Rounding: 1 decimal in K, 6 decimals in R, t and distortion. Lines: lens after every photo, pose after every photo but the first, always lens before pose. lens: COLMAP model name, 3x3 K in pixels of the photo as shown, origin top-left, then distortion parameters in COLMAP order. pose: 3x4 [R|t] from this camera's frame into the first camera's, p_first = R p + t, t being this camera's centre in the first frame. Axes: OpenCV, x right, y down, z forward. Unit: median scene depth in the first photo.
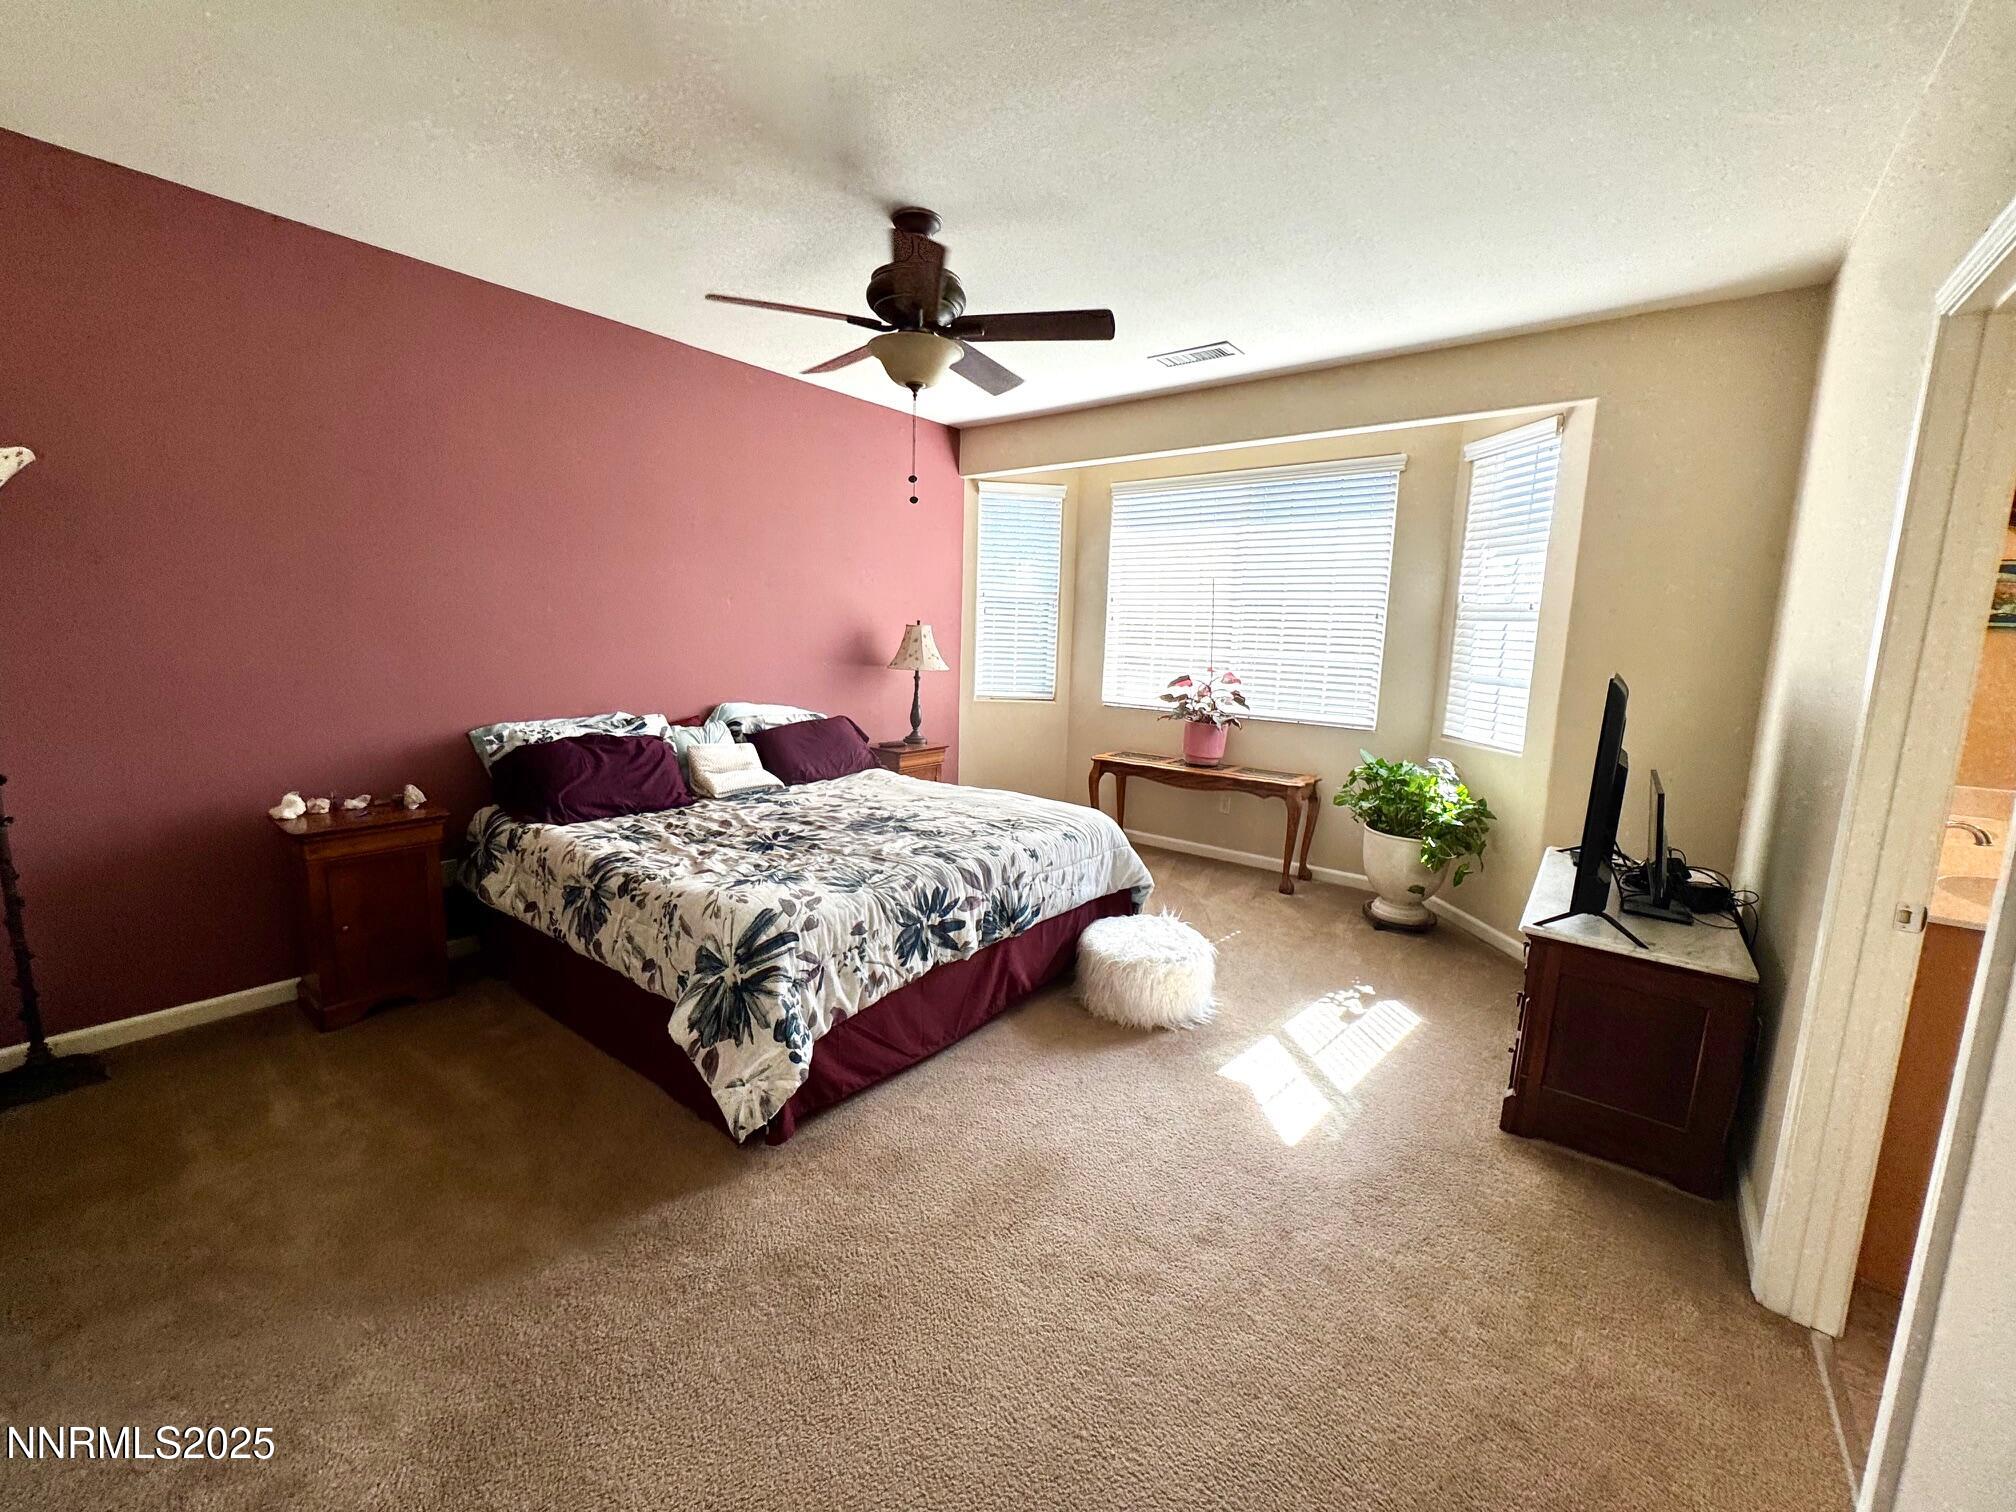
lens RADIAL K [[805.0, 0, 1008.6], [0, 805.0, 754.7], [0, 0, 1]] dist [-0.003562, -0.000943]
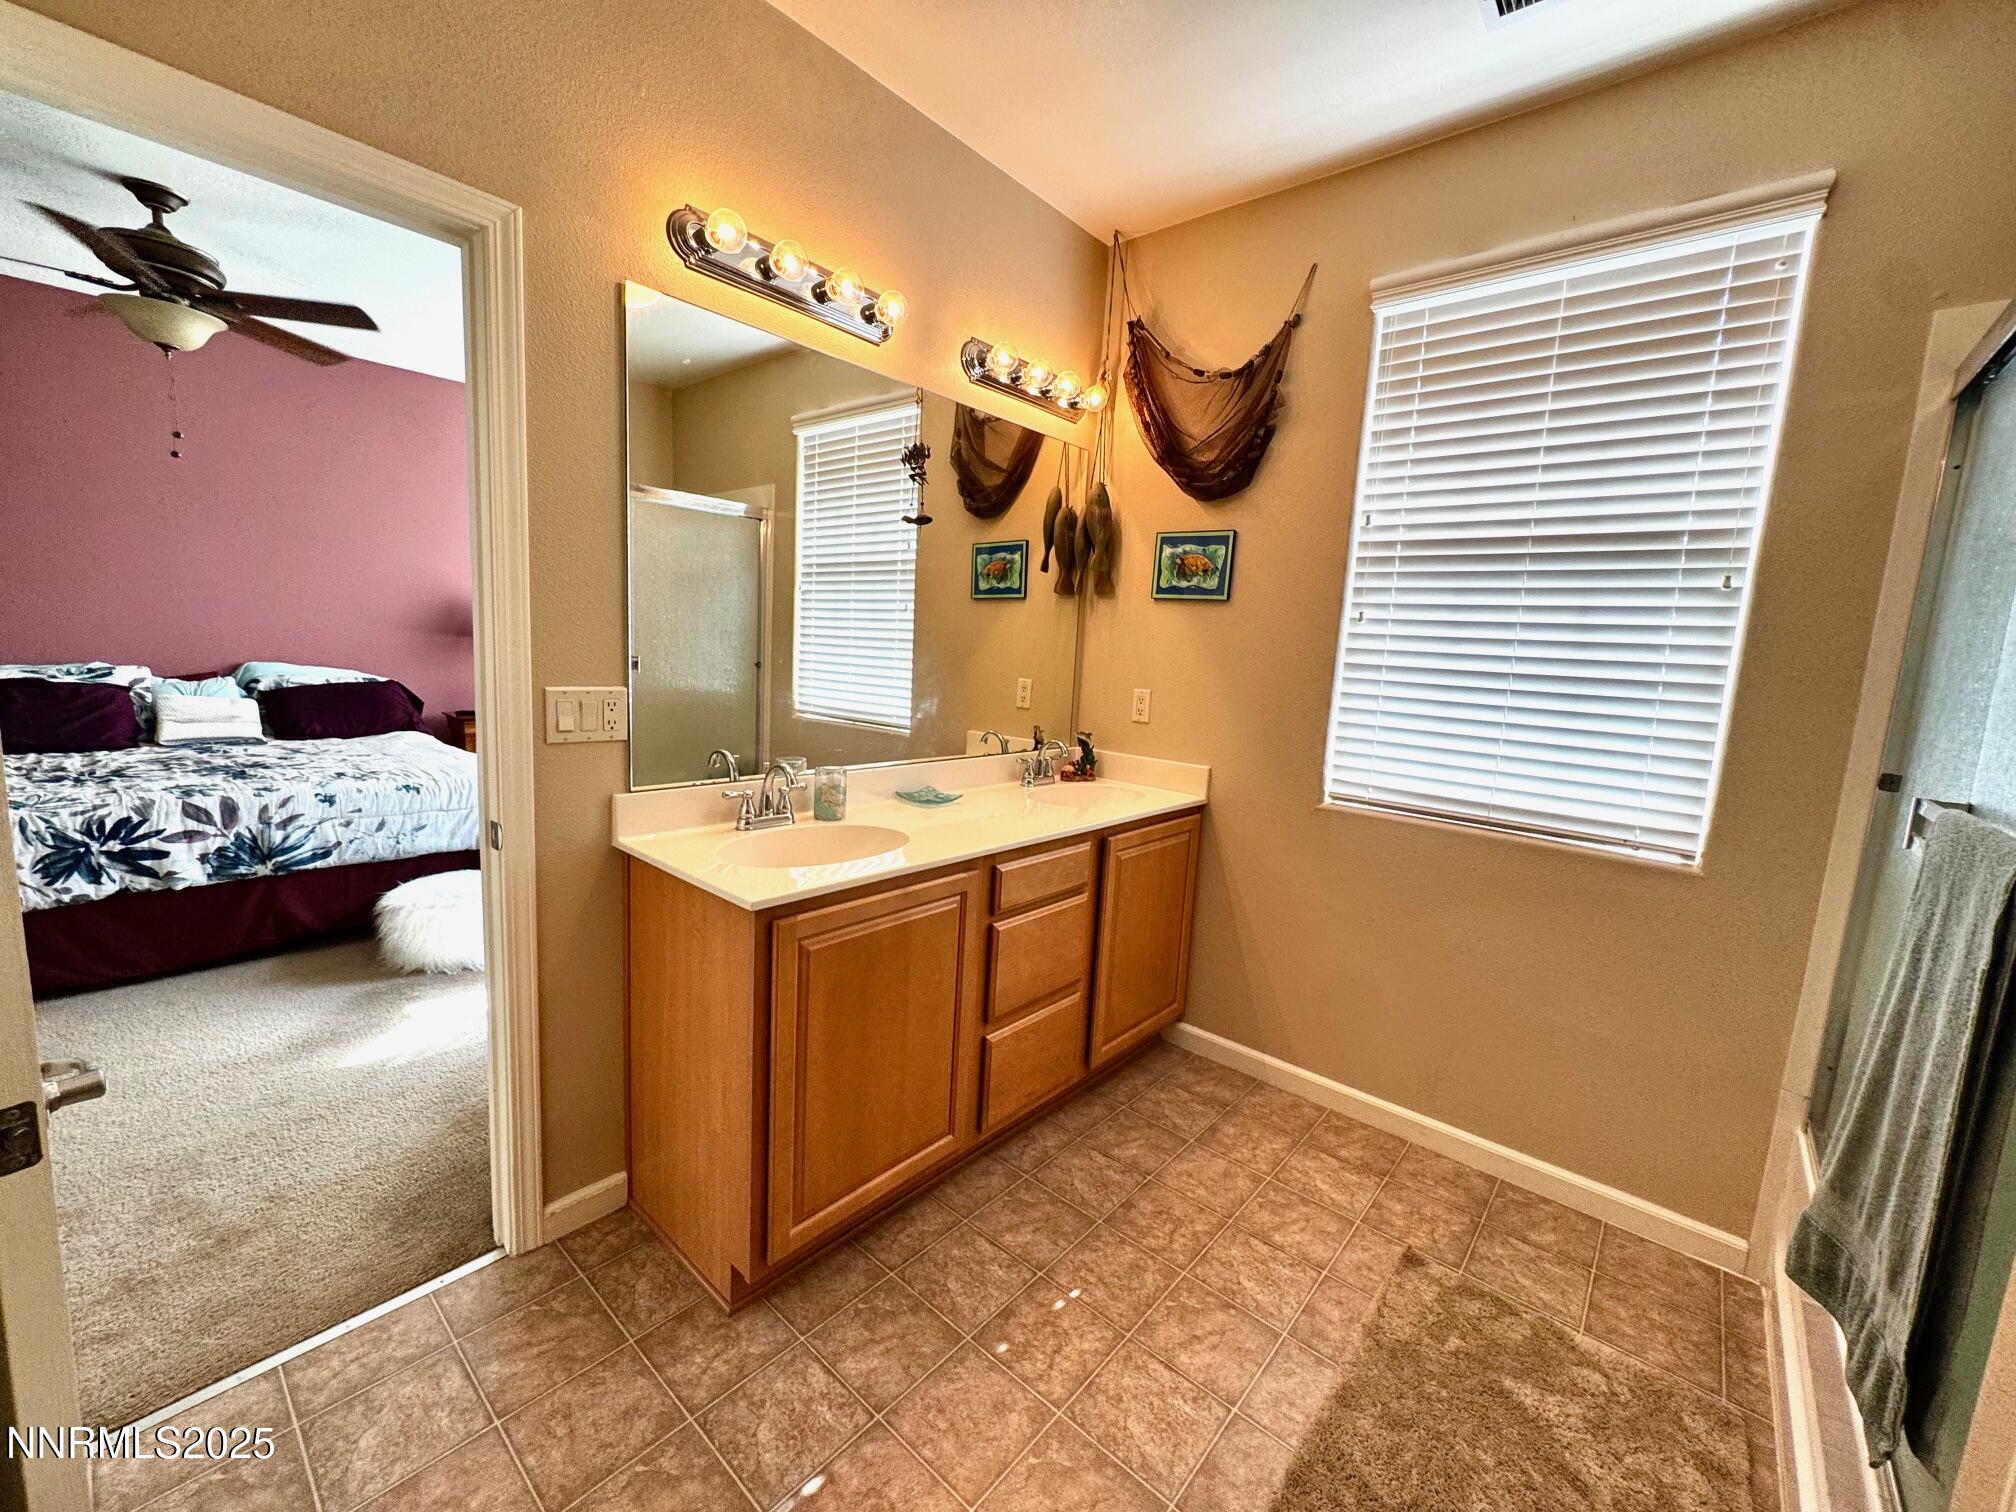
lens RADIAL K [[805.0, 0, 1007.0], [0, 805.0, 756.6], [0, 0, 1]] dist [-0.003562, -0.000943]
pose [[0.998108, 0.035160, -0.050431, 1.030540], [-0.035602, 0.999335, -0.007889, 0.048979], [0.050120, 0.009670, 0.998696, 0.008693]]
